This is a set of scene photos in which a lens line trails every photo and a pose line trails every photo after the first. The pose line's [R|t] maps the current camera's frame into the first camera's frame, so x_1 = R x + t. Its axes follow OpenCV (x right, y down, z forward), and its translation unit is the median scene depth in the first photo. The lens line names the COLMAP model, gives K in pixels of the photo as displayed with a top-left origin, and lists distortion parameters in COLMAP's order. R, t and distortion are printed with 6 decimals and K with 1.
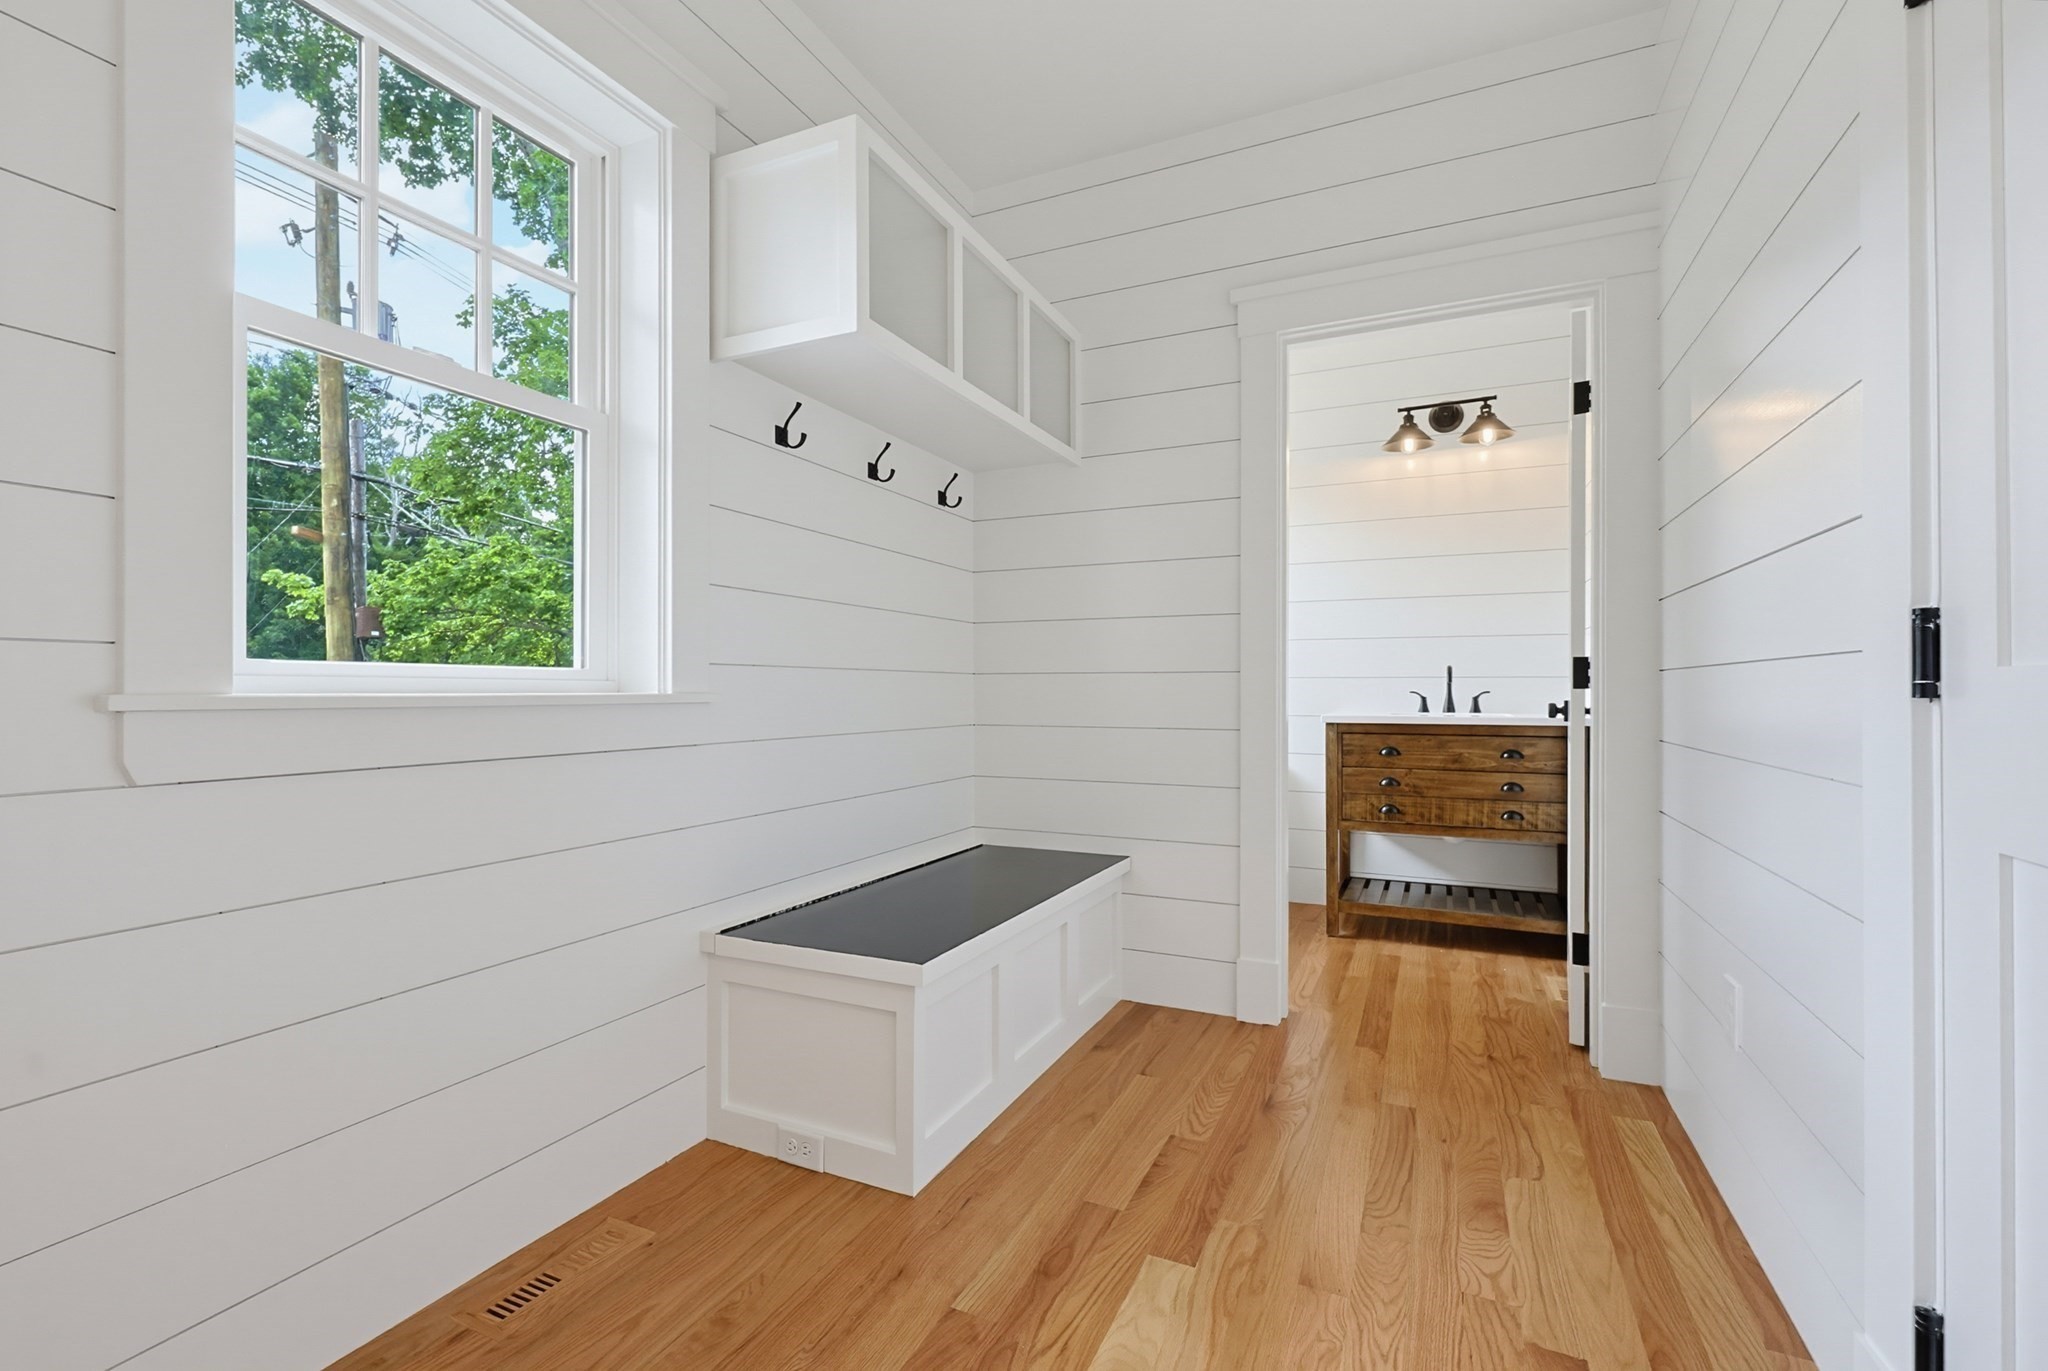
lens RADIAL K [[880.6, 0, 1031.2], [0, 880.6, 678.4], [0, 0, 1]] dist [0.001658, 0.000303]
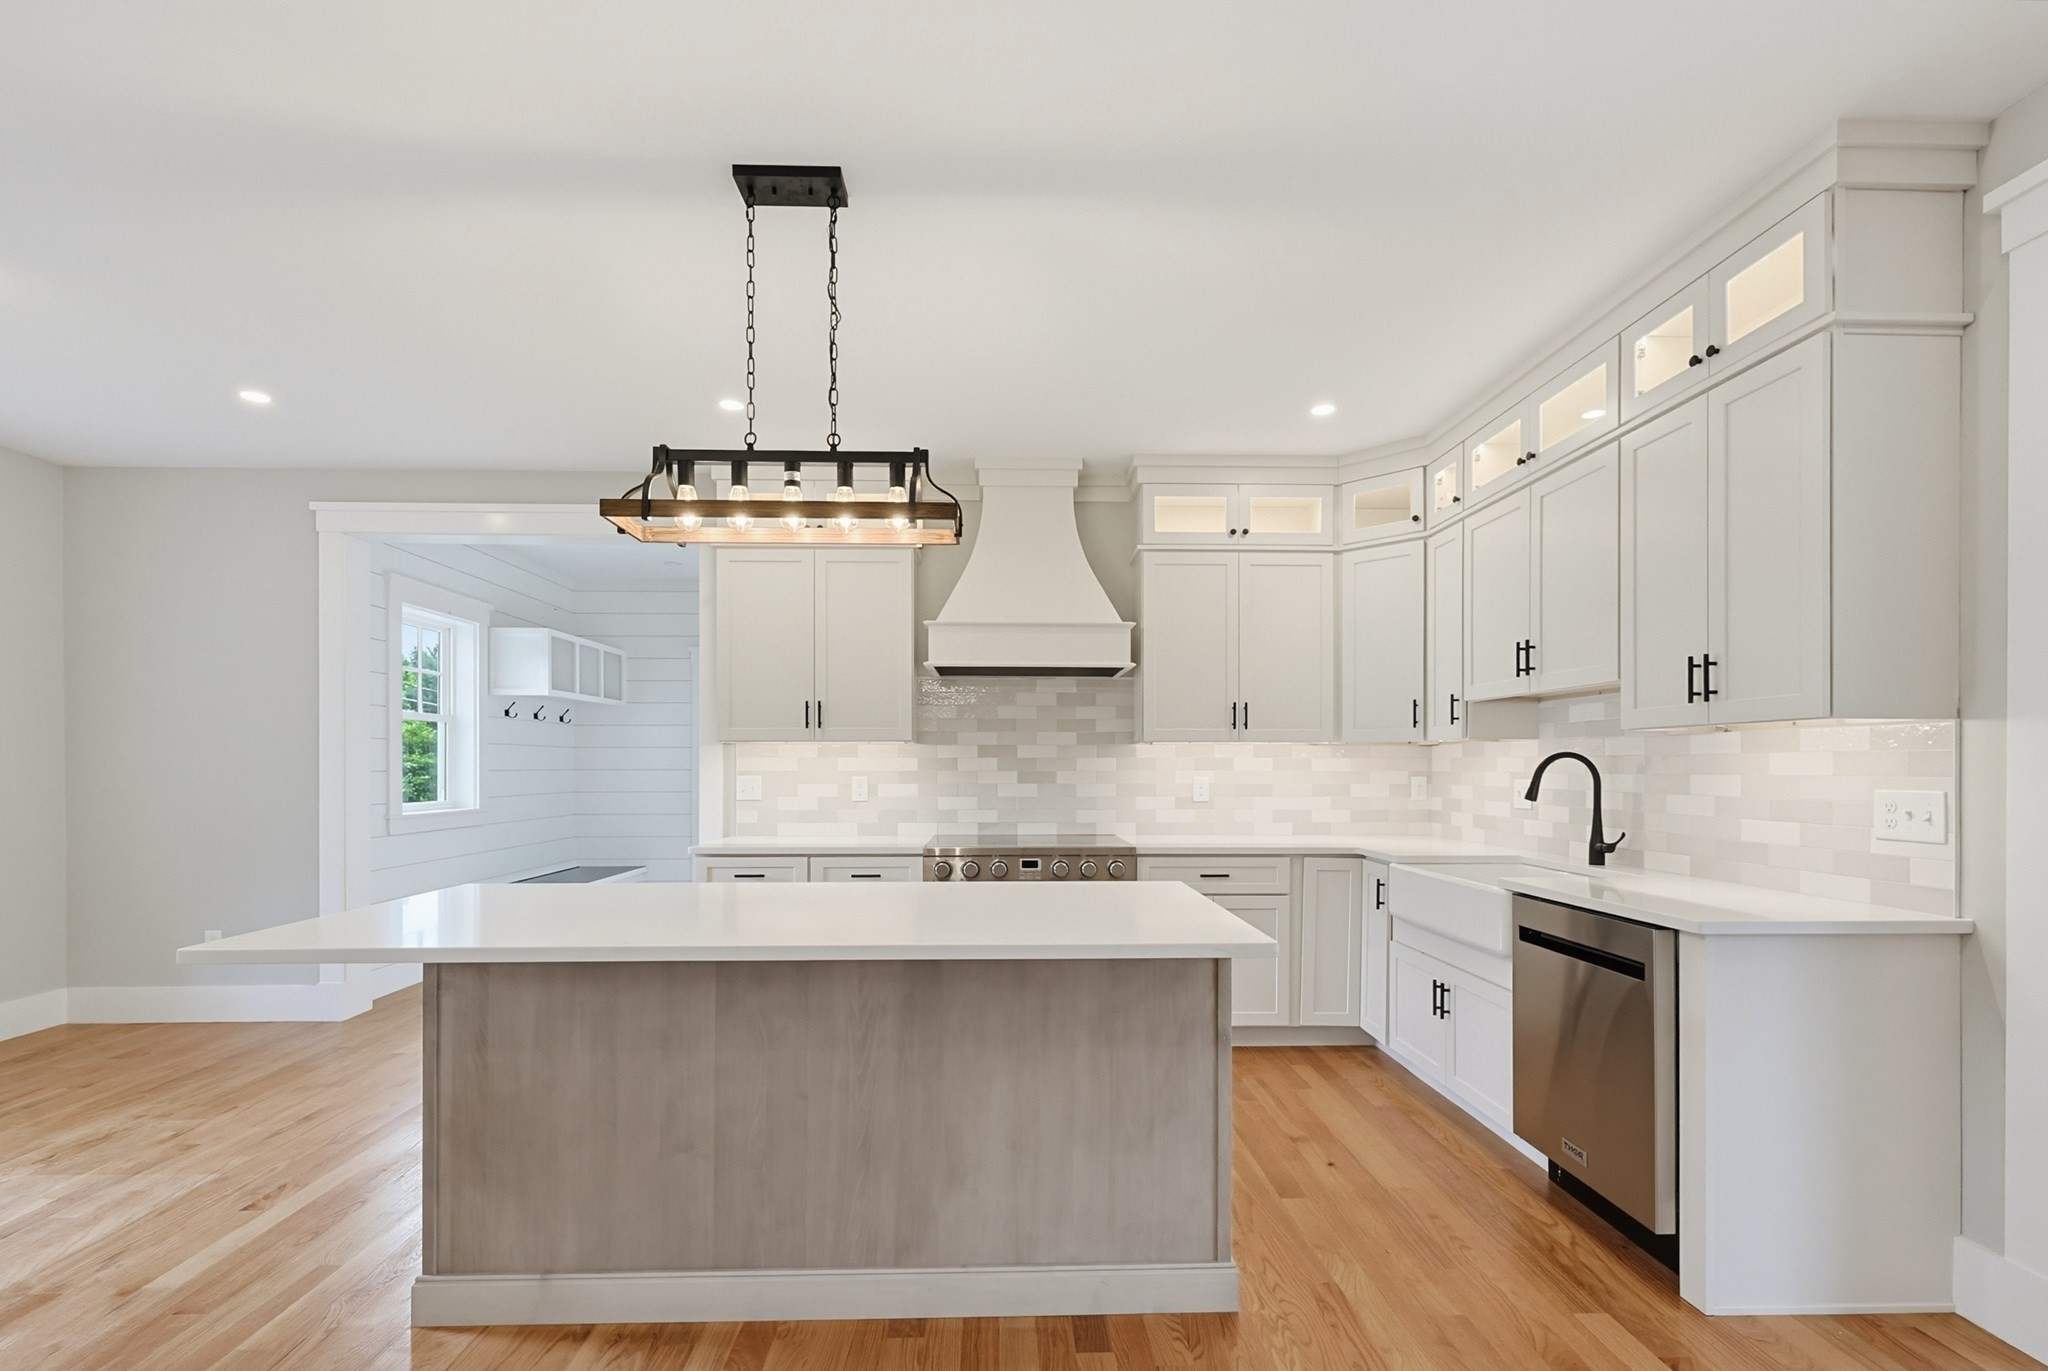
lens RADIAL K [[887.8, 0, 1022.3], [0, 887.8, 760.2], [0, 0, 1]] dist [0.000762, 0.000052]
pose [[0.890627, 0.000625, 0.454734, -0.074555], [-0.002675, 0.999989, 0.003865, -0.098829], [-0.454726, -0.004659, 0.890619, -1.532534]]
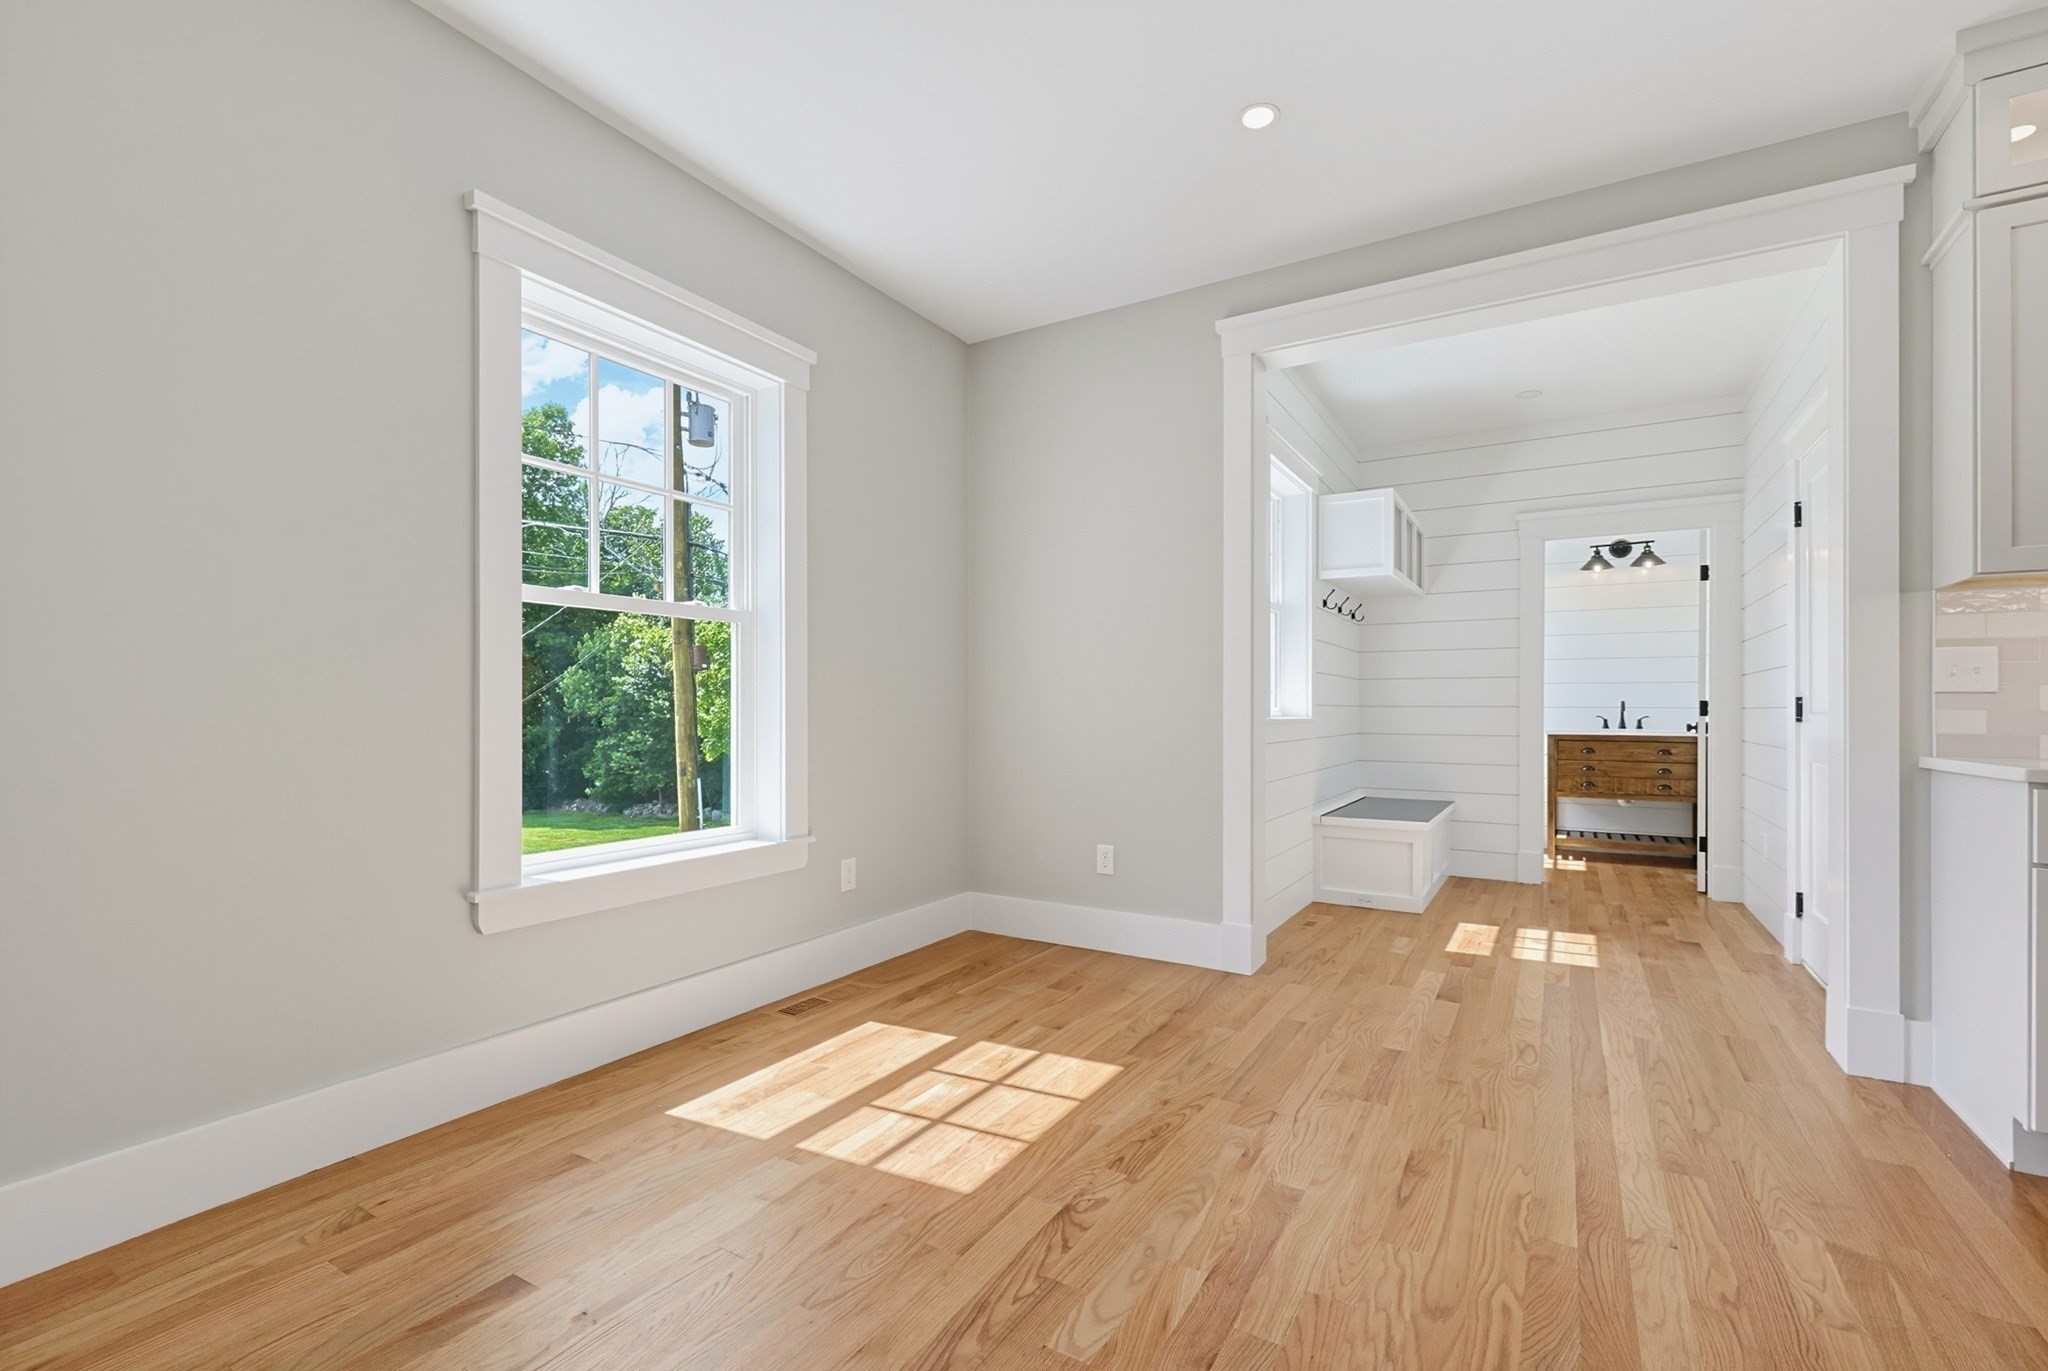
lens RADIAL K [[889.9, 0, 1035.1], [0, 889.9, 697.4], [0, 0, 1]] dist [0.000331, 0.000184]
pose [[0.995044, 0.001439, -0.099423, -0.546291], [-0.001377, 0.999999, 0.000699, -0.023914], [0.099424, -0.000559, 0.995045, -0.924649]]
